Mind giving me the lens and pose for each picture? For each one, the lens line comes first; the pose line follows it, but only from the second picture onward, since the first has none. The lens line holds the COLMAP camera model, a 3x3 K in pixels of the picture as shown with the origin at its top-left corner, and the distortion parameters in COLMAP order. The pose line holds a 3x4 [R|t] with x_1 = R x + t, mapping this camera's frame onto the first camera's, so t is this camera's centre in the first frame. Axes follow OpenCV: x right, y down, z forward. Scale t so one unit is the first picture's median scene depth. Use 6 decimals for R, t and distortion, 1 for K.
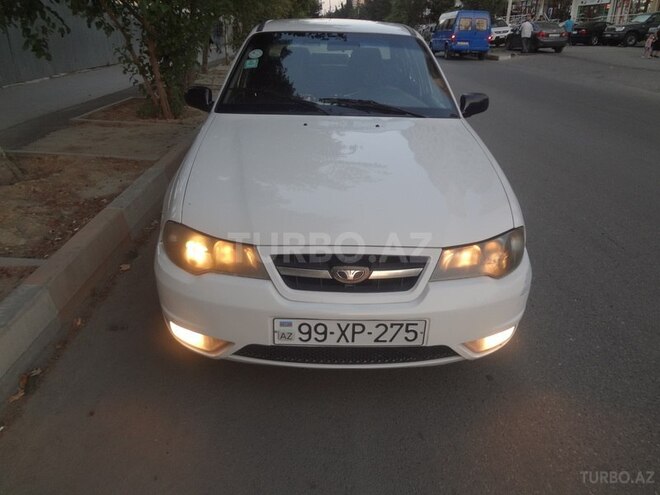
lens RADIAL K [[486.2, 0, 331.8], [0, 486.2, 247.6], [0, 0, 1]] dist [-0.110006, -0.002930]
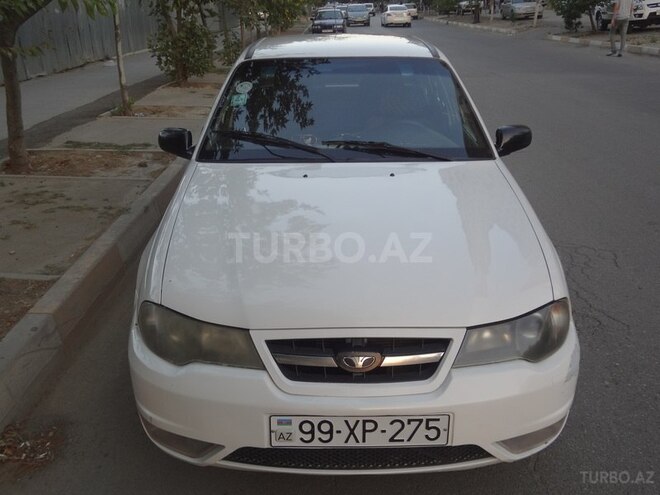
lens RADIAL K [[651.1, 0, 330.1], [0, 651.1, 245.2], [0, 0, 1]] dist [-0.052709, 0.000000]
pose [[0.999259, -0.025389, -0.028916, 0.025632], [0.022479, 0.995045, -0.096848, -0.038580], [0.031231, 0.096126, 0.994879, -0.158559]]
